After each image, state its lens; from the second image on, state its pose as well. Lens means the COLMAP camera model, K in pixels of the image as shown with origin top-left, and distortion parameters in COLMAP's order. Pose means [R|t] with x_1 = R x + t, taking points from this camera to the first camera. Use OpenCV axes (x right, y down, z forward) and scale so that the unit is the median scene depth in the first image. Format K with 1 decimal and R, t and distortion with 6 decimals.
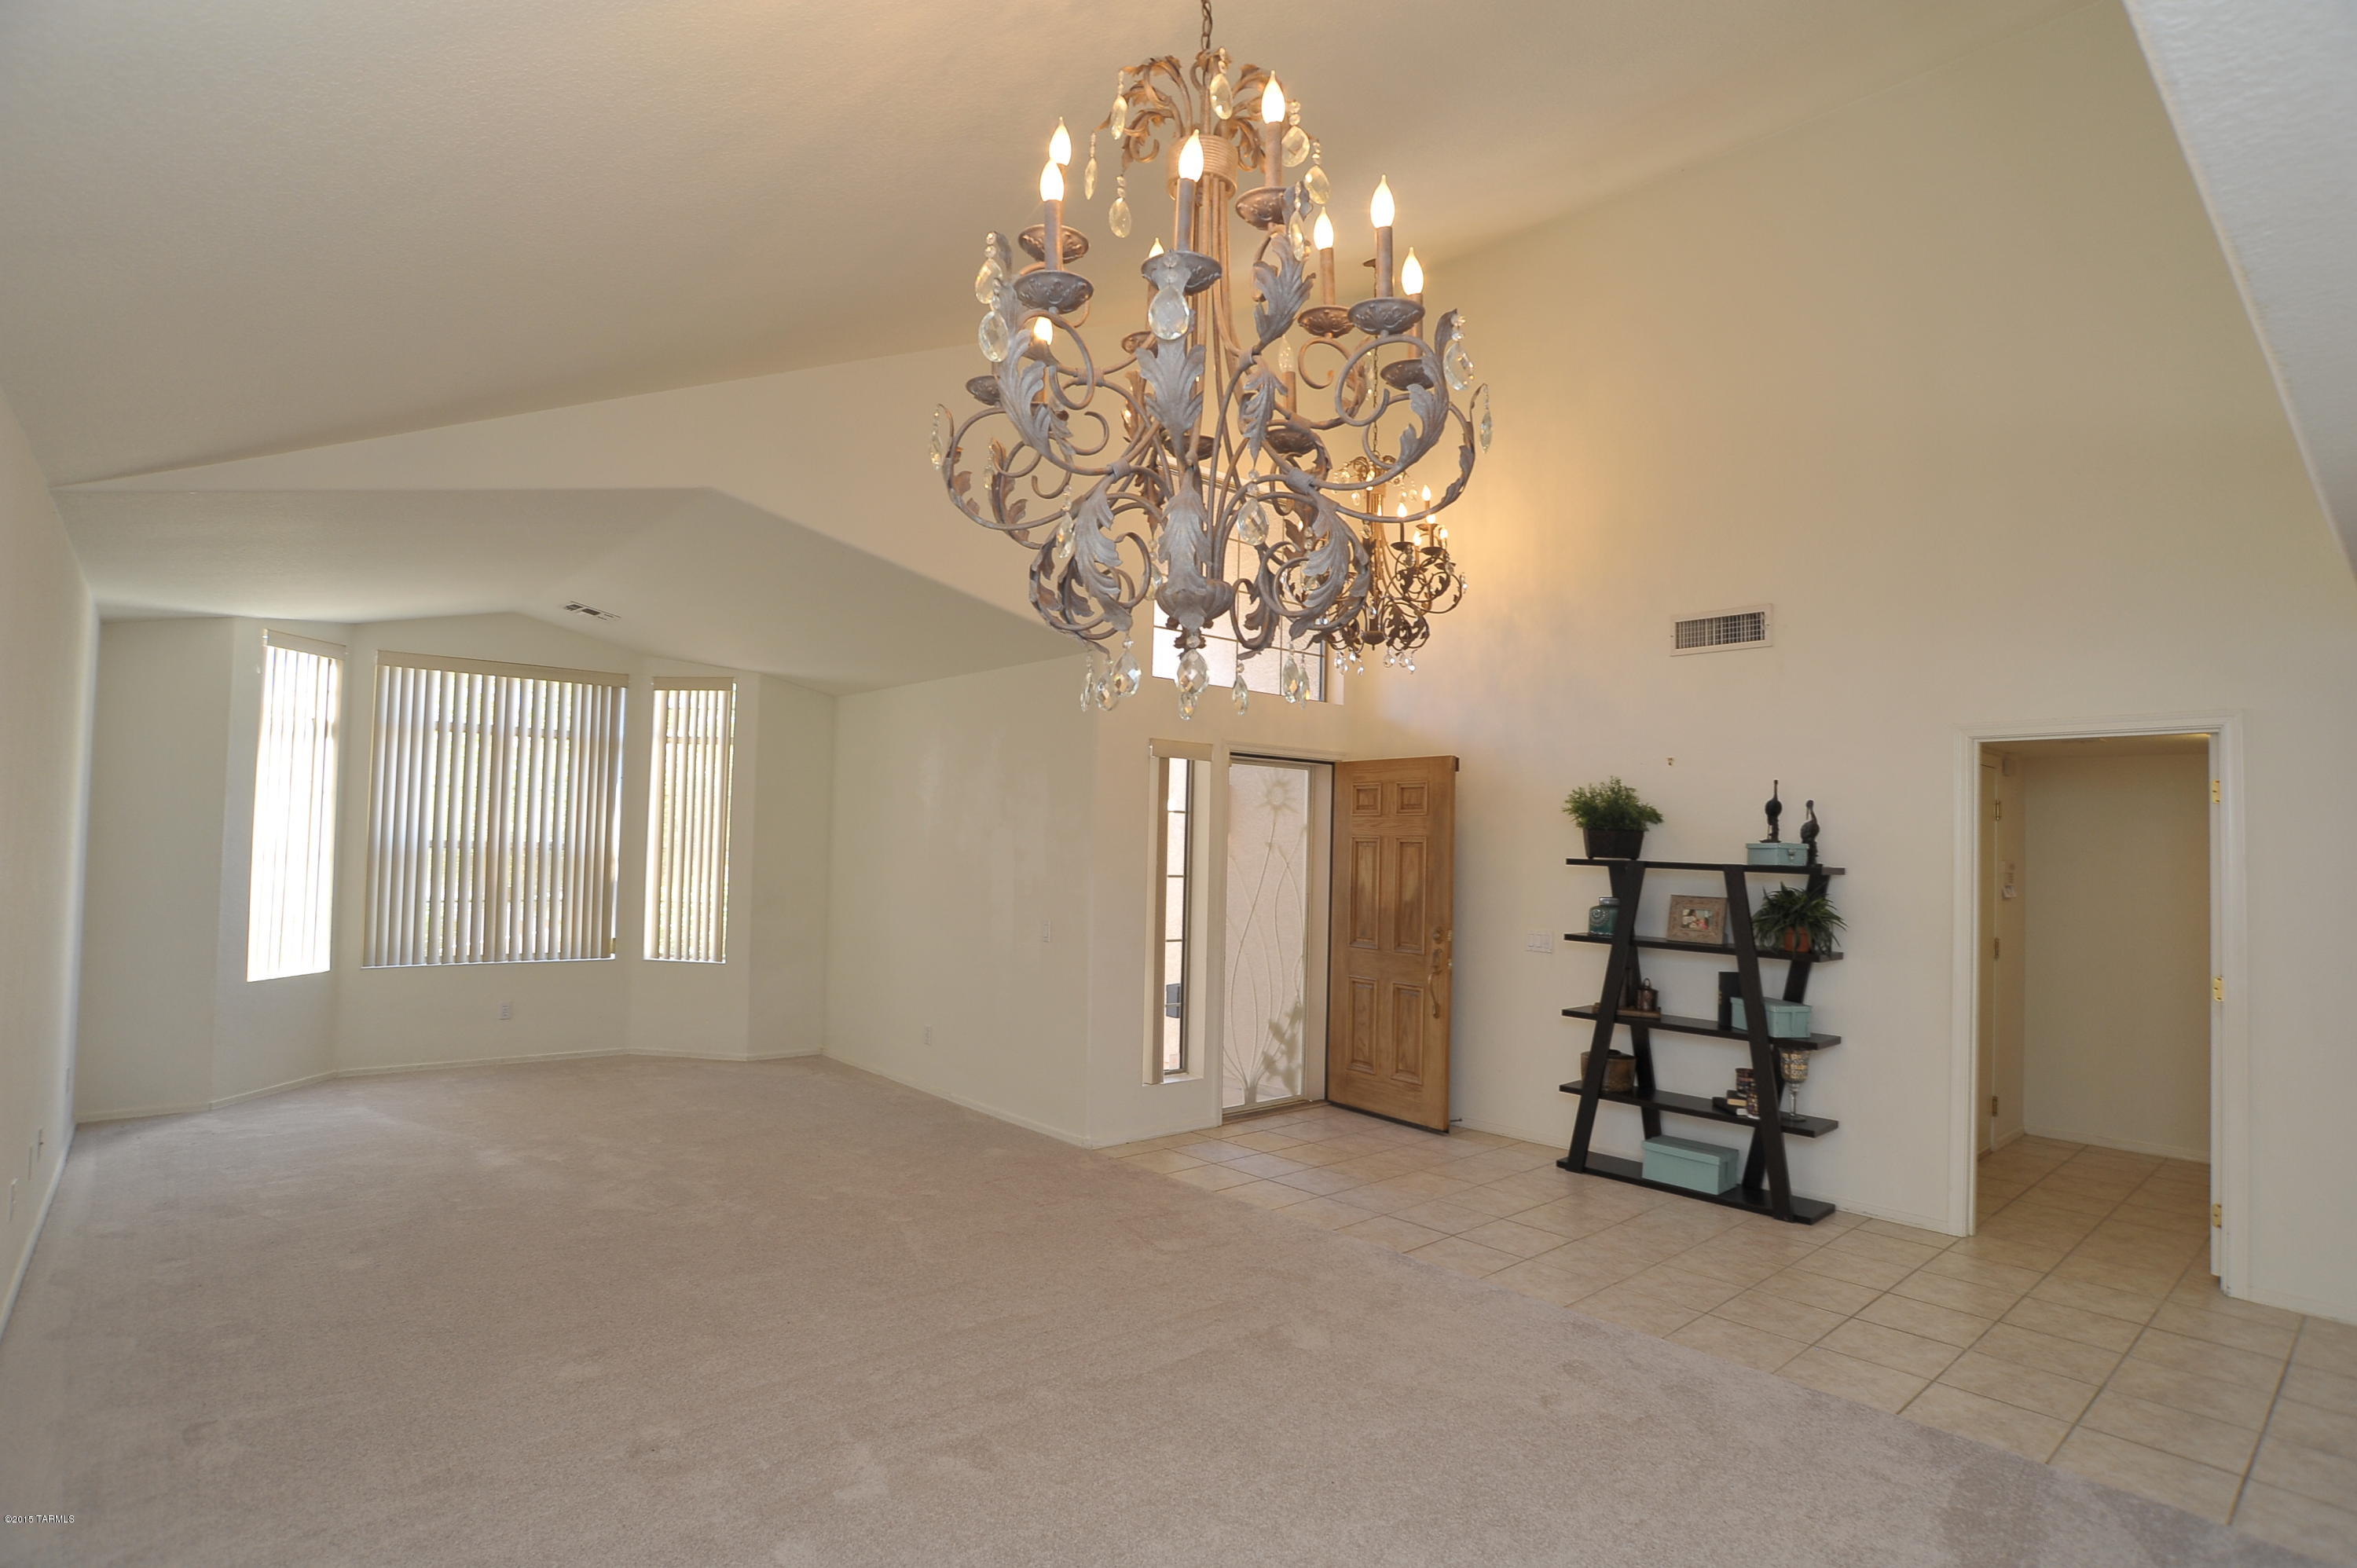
lens RADIAL K [[1201.7, 0, 1180.8], [0, 1201.7, 786.4], [0, 0, 1]] dist [-0.091125, 0.037921]
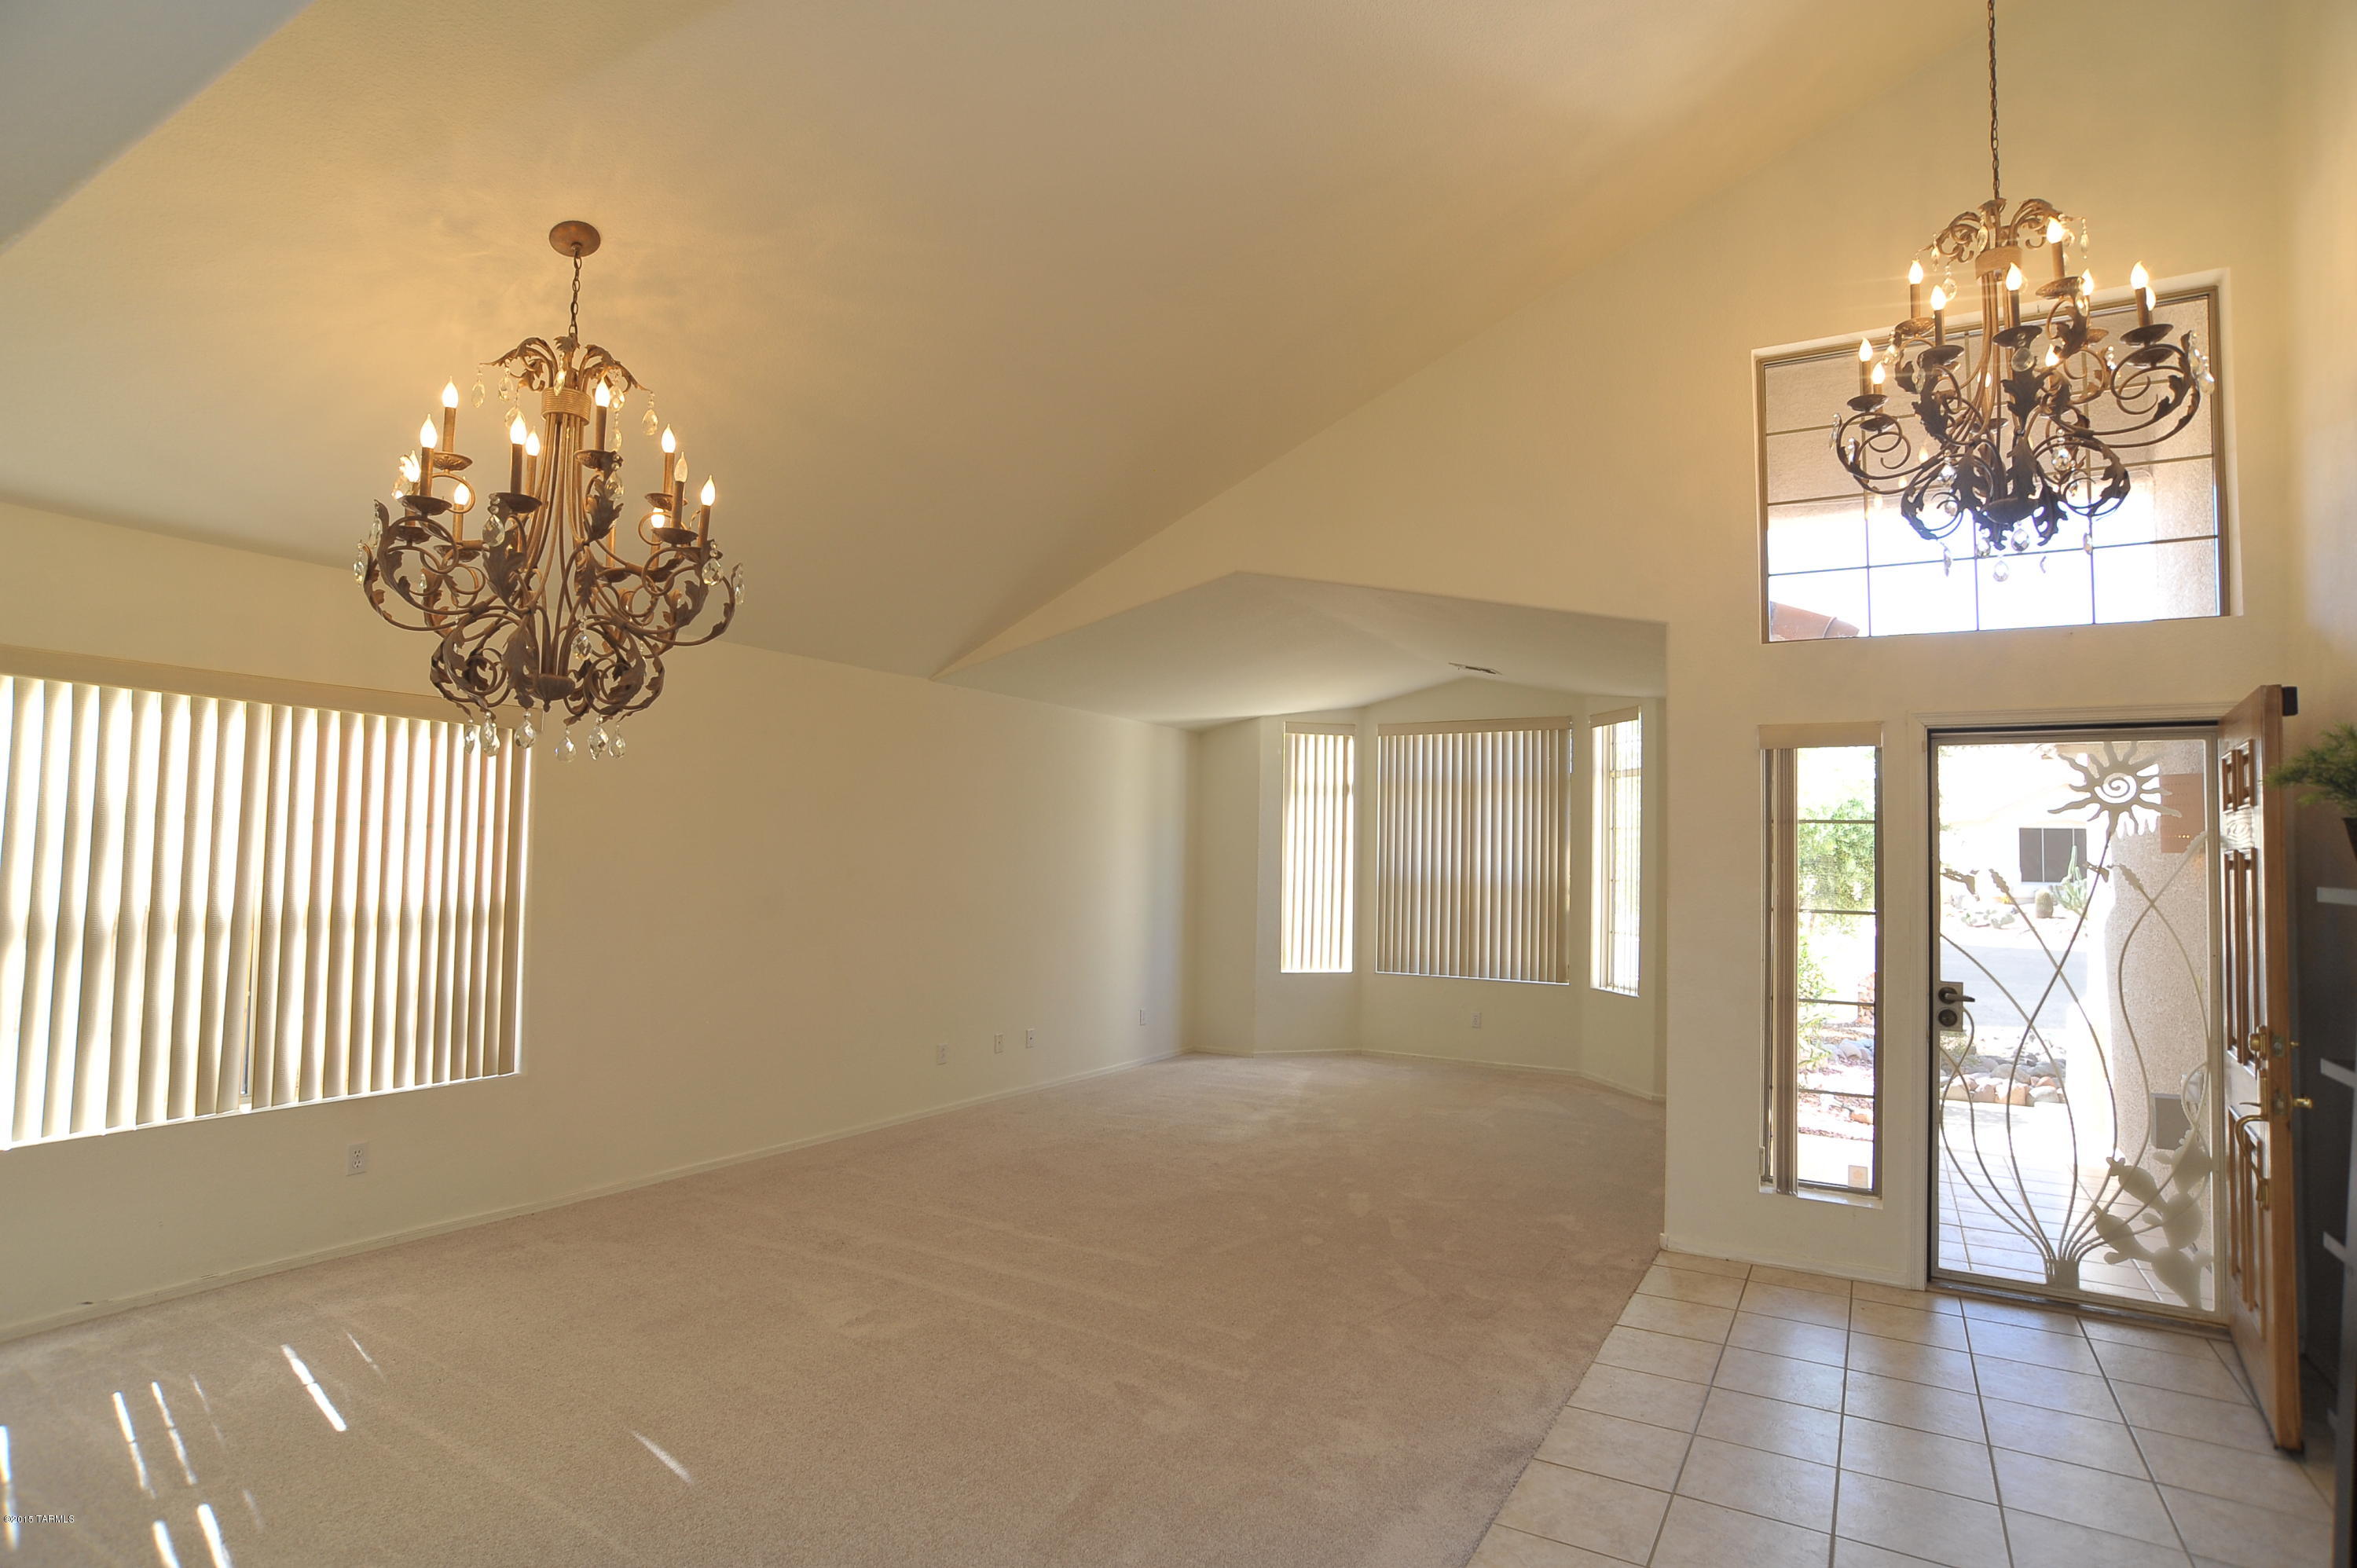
lens RADIAL K [[1201.7, 0, 1184.6], [0, 1201.7, 793.5], [0, 0, 1]] dist [-0.091125, 0.037921]
pose [[0.301097, -0.067454, -0.951205, 0.494434], [0.035702, 0.997593, -0.059442, 0.028752], [0.952925, -0.016062, 0.302780, 0.382551]]
